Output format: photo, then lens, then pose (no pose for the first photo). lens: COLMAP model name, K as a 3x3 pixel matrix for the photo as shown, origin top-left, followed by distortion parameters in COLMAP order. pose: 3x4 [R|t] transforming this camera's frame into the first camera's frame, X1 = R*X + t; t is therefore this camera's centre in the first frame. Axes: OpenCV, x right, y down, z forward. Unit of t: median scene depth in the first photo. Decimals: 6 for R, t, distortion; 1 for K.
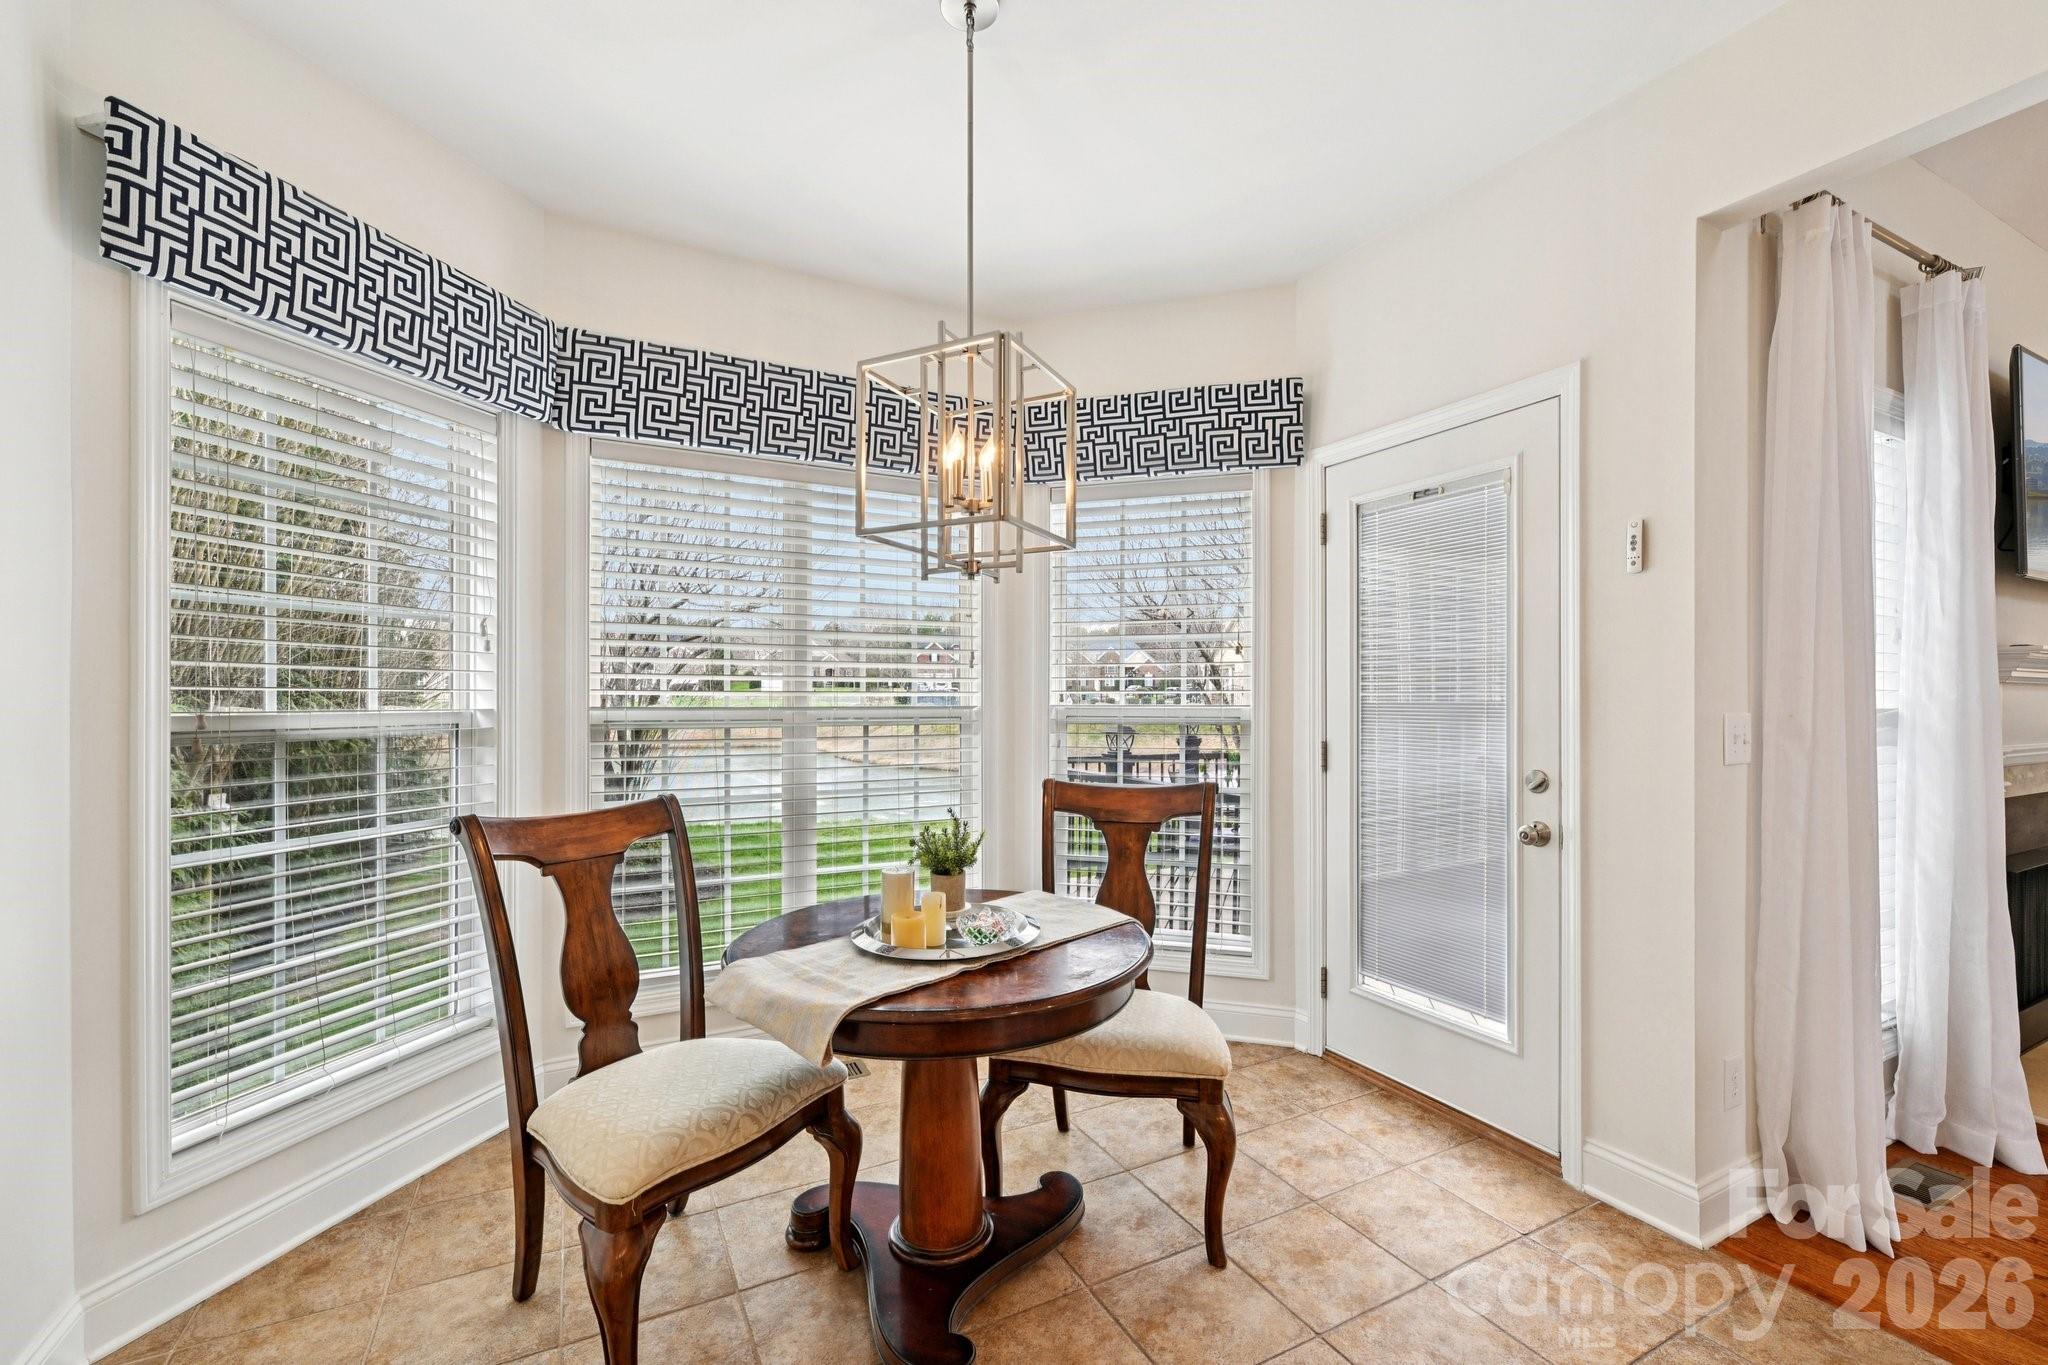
lens RADIAL K [[860.3, 0, 1022.2], [0, 860.3, 698.0], [0, 0, 1]] dist [-0.001127, -0.000138]
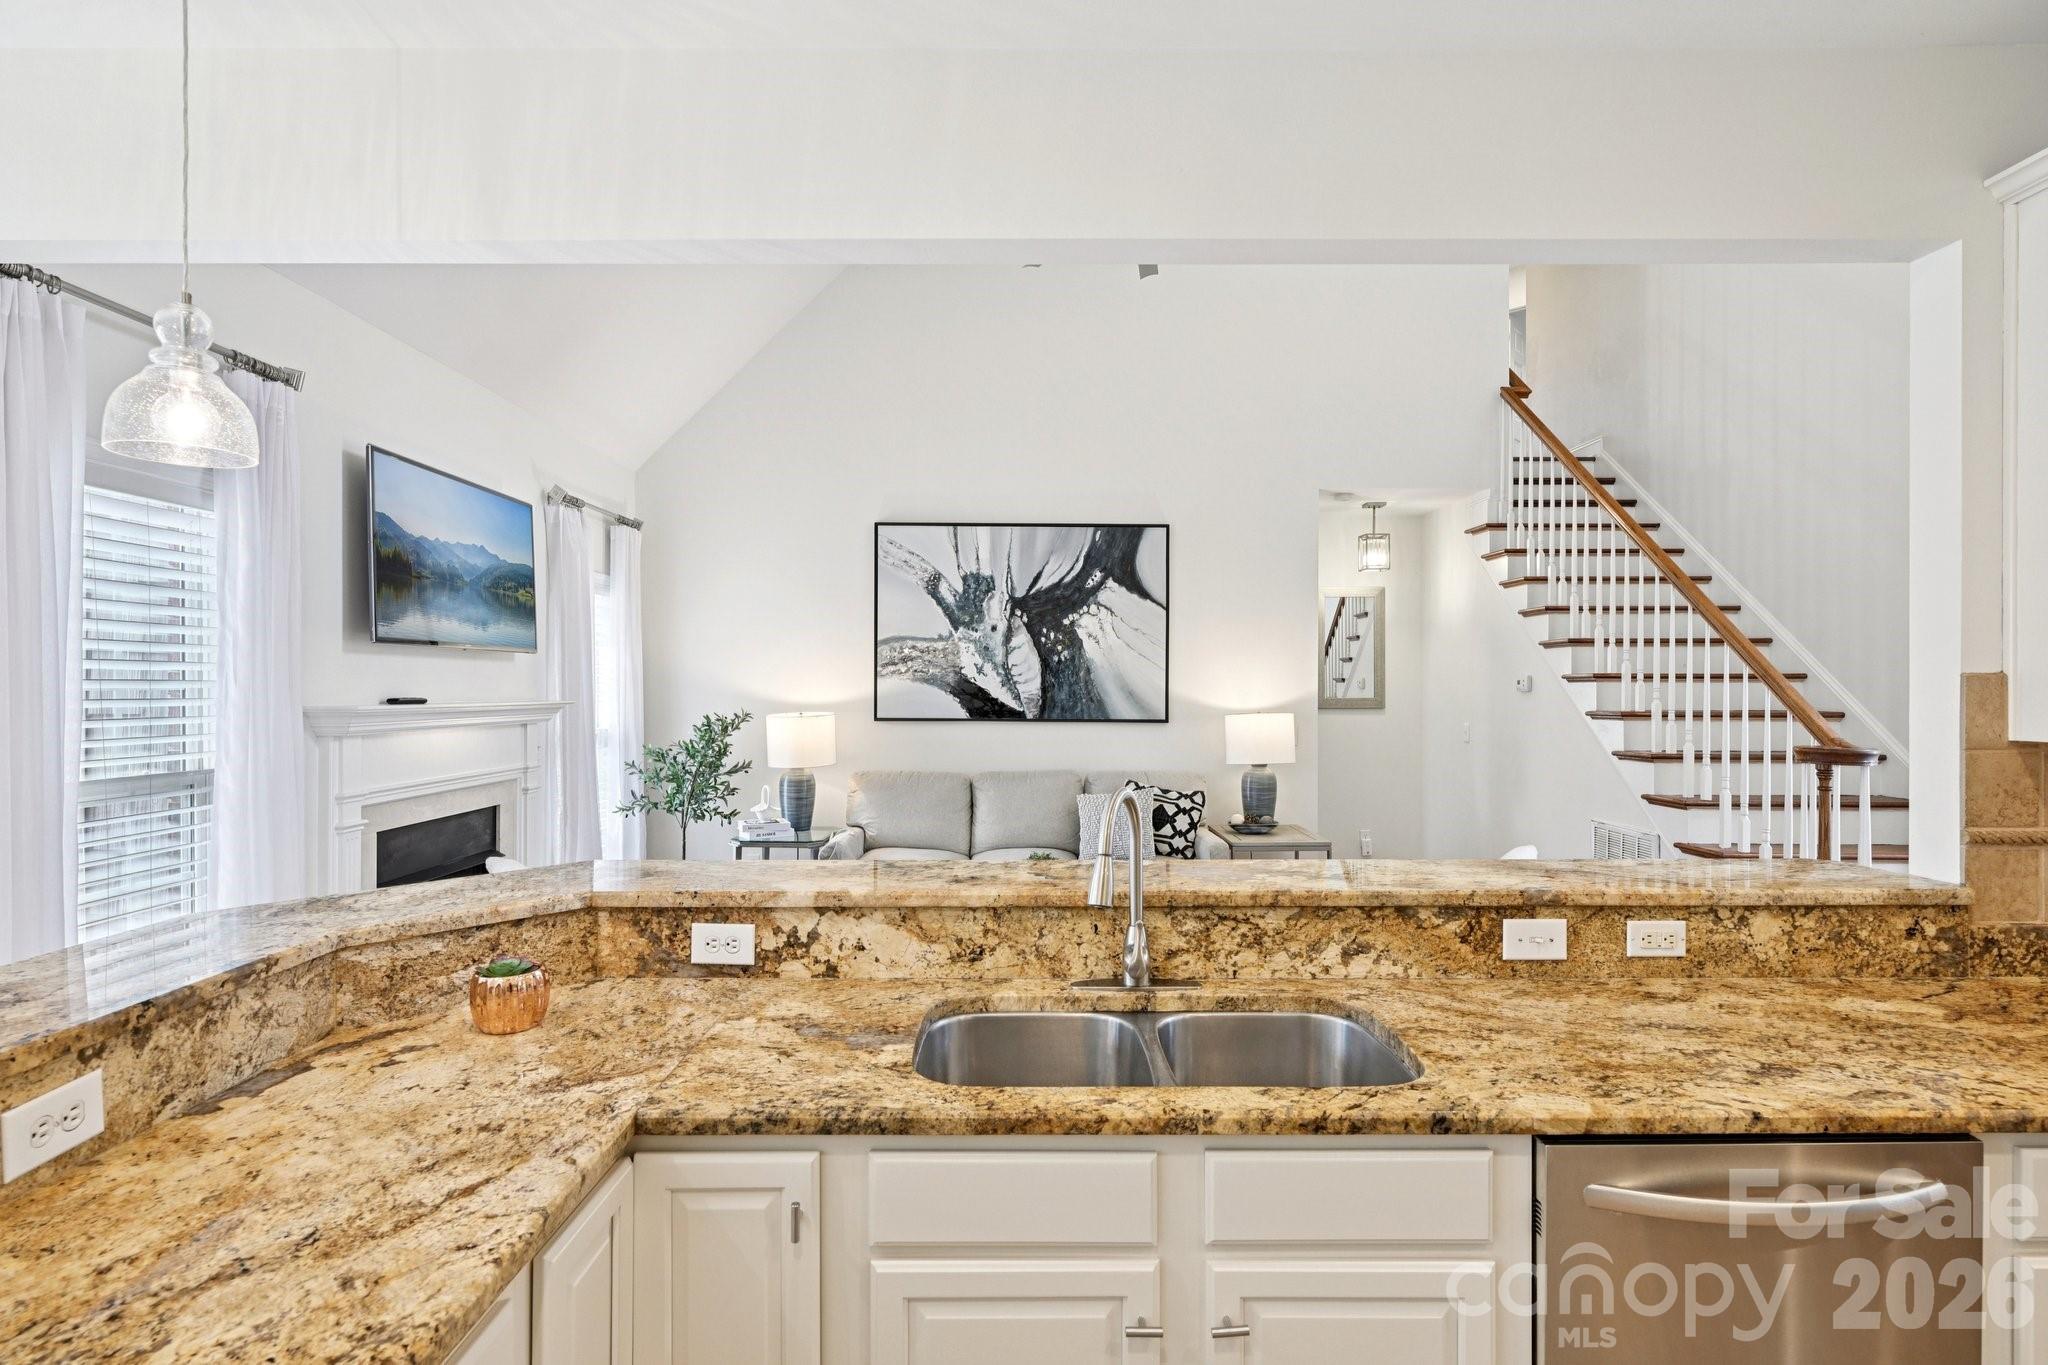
lens RADIAL K [[1021.7, 0, 1025.5], [0, 1021.7, 682.0], [0, 0, 1]] dist [-0.001044, -0.000007]
pose [[0.458054, 0.001465, 0.888923, 0.454899], [0.005459, 0.999975, -0.004461, -0.105587], [-0.888907, 0.006896, 0.458035, -0.575374]]
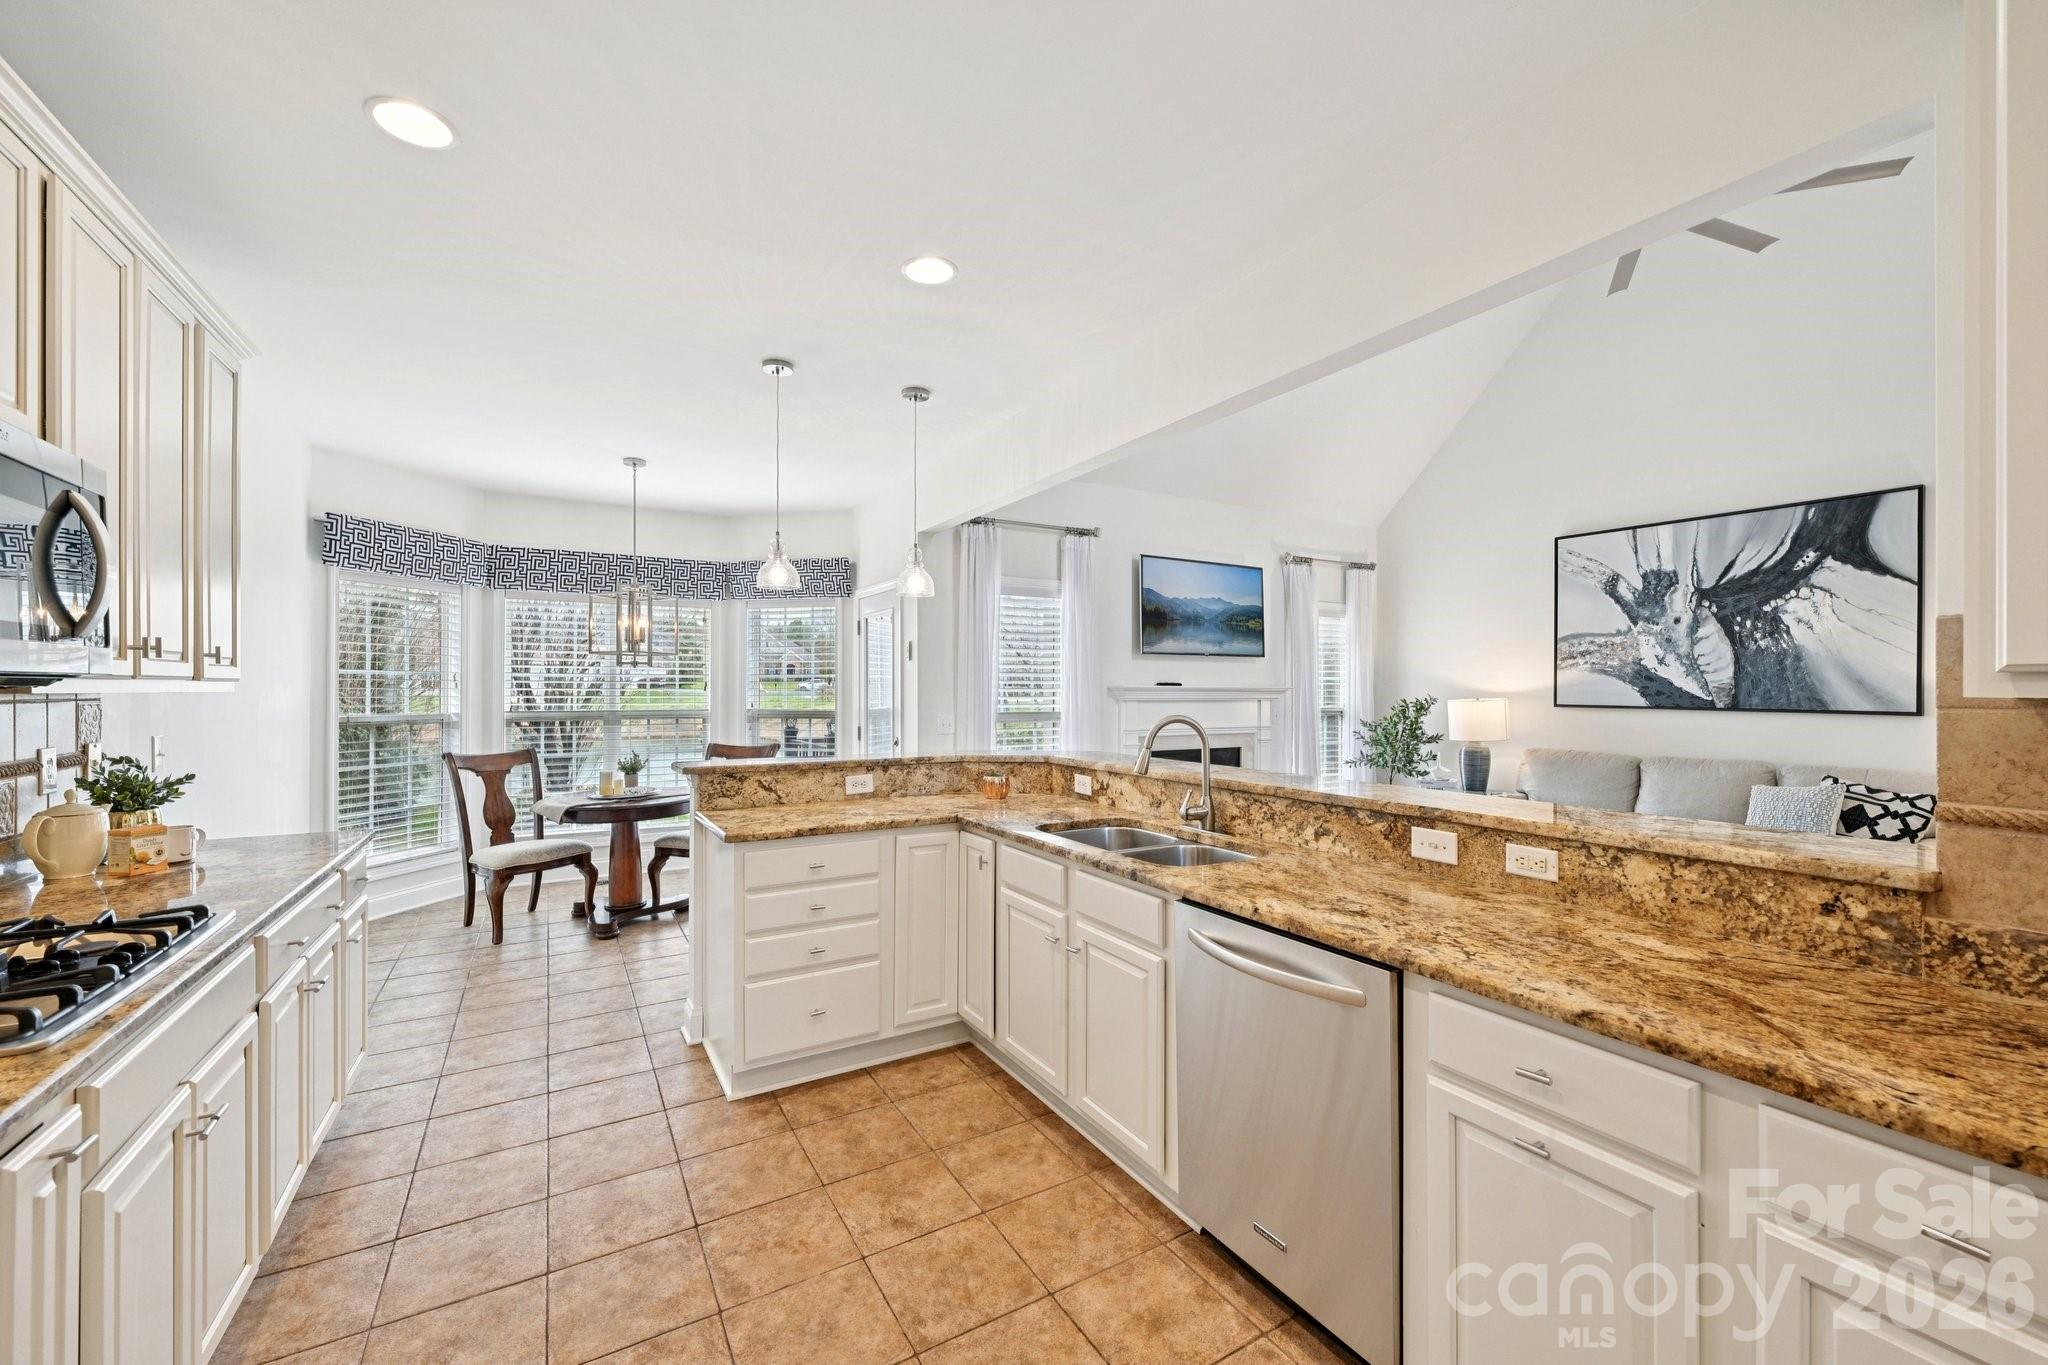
lens RADIAL K [[807.5, 0, 1026.0], [0, 807.5, 688.5], [0, 0, 1]] dist [0.000547, -0.000410]
pose [[0.998628, 0.000176, 0.052355, 1.000120], [0.000129, 0.999983, -0.005833, -0.049842], [-0.052356, 0.005832, 0.998611, -1.573252]]
